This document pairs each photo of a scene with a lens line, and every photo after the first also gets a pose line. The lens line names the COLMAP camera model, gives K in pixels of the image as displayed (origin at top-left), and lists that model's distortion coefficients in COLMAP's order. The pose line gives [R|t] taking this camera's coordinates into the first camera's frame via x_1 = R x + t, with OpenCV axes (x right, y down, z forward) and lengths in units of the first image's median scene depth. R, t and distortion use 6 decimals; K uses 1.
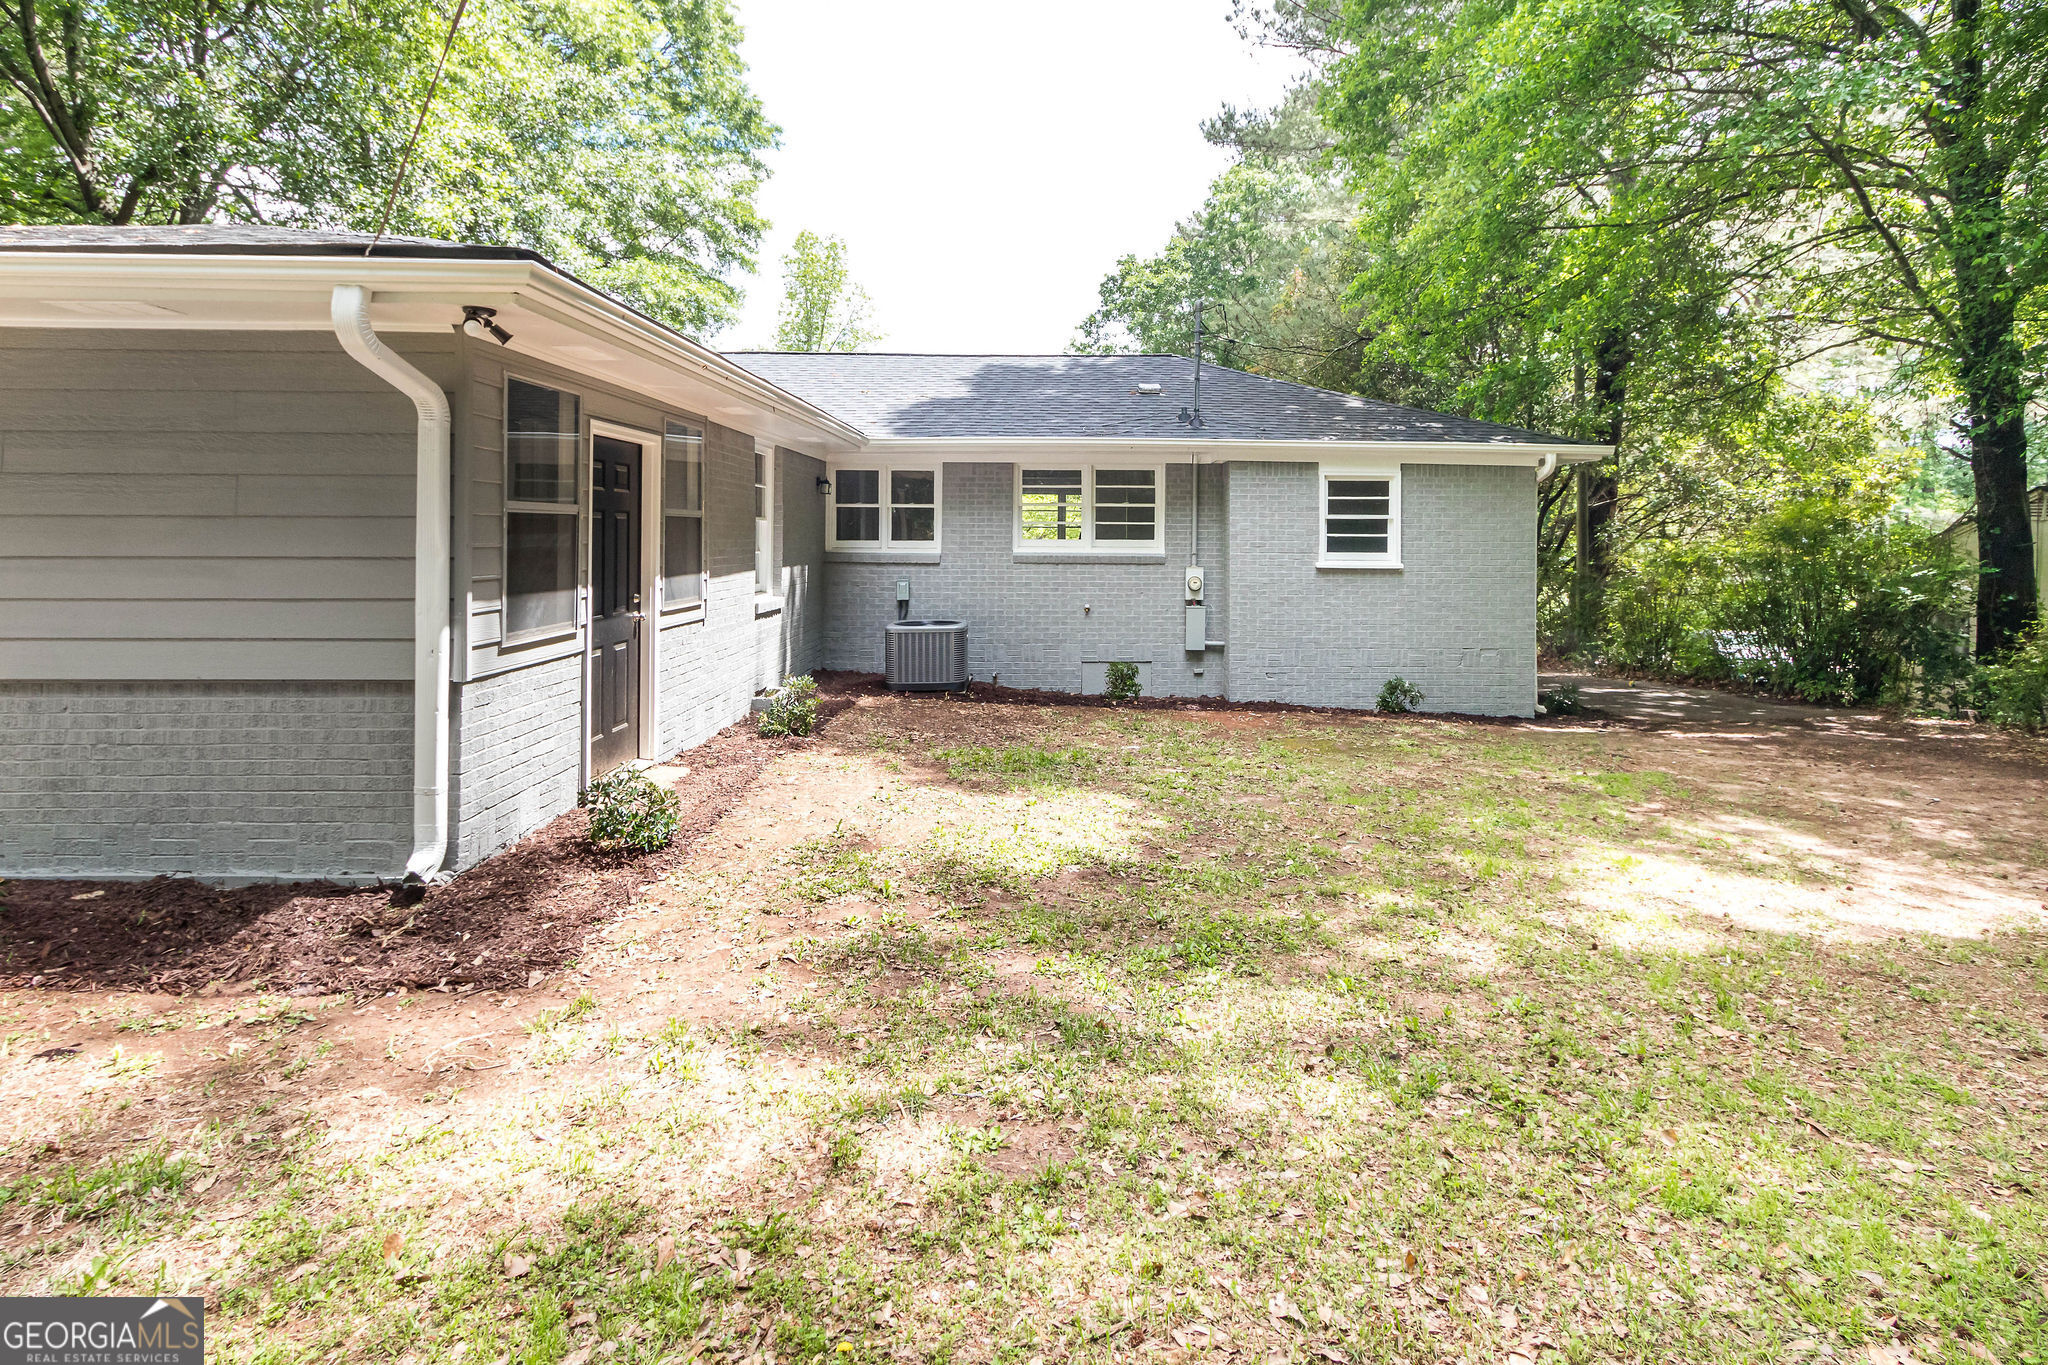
lens RADIAL K [[978.5, 0, 1064.9], [0, 978.5, 532.5], [0, 0, 1]] dist [-0.000069, 0.000527]
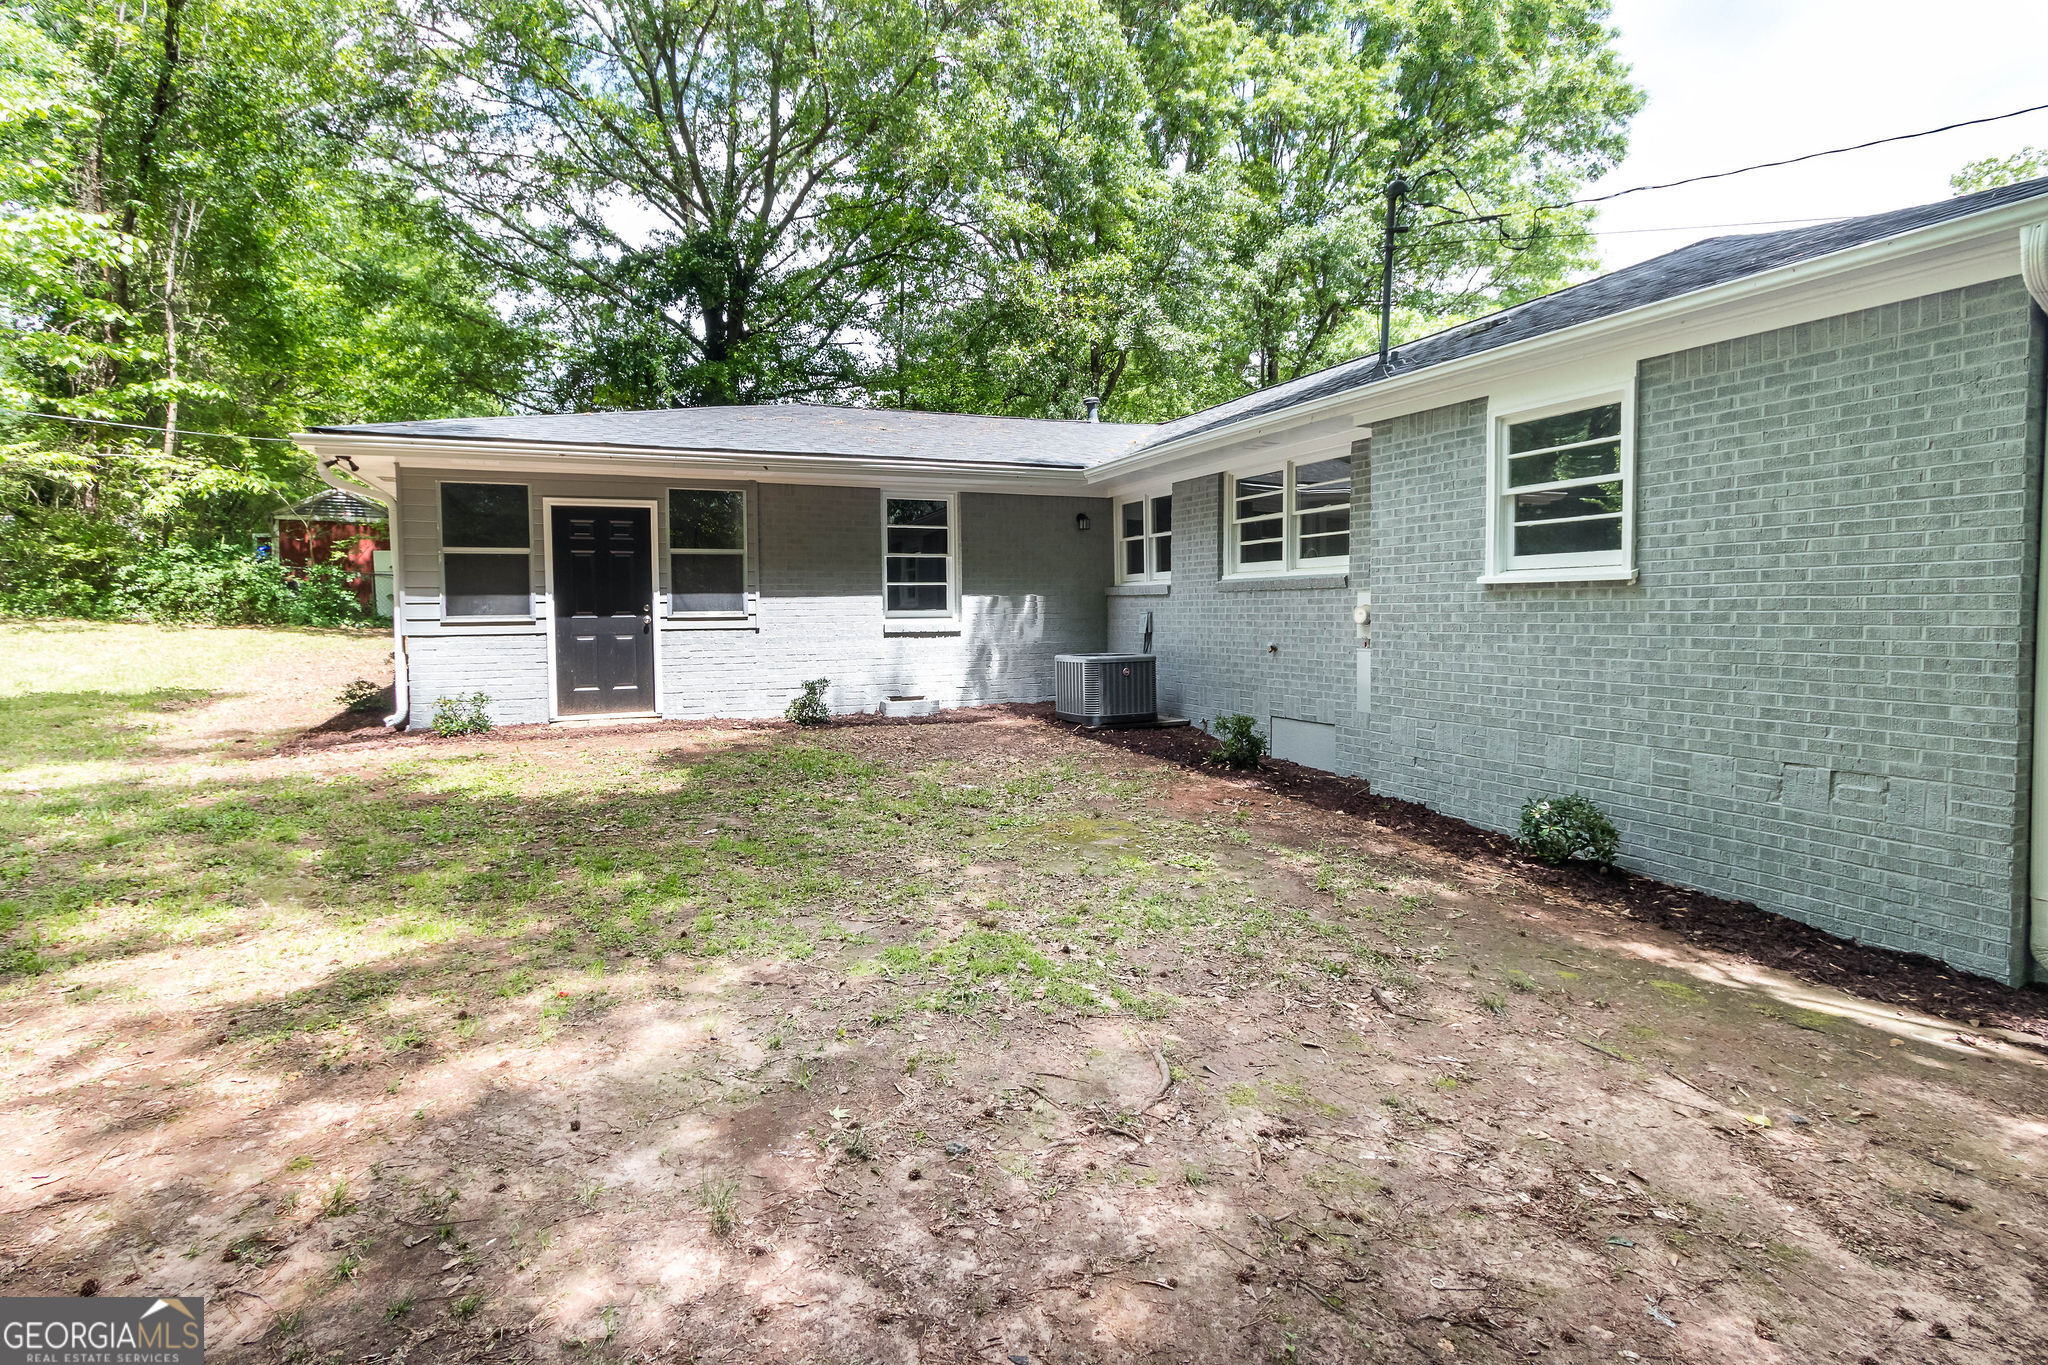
lens RADIAL K [[978.5, 0, 1006.4], [0, 978.5, 641.4], [0, 0, 1]] dist [-0.000069, 0.000527]
pose [[0.369224, 0.019187, -0.929142, 0.673283], [0.016694, 0.999489, 0.027273, 0.048348], [0.929190, -0.025581, 0.368715, 0.527583]]
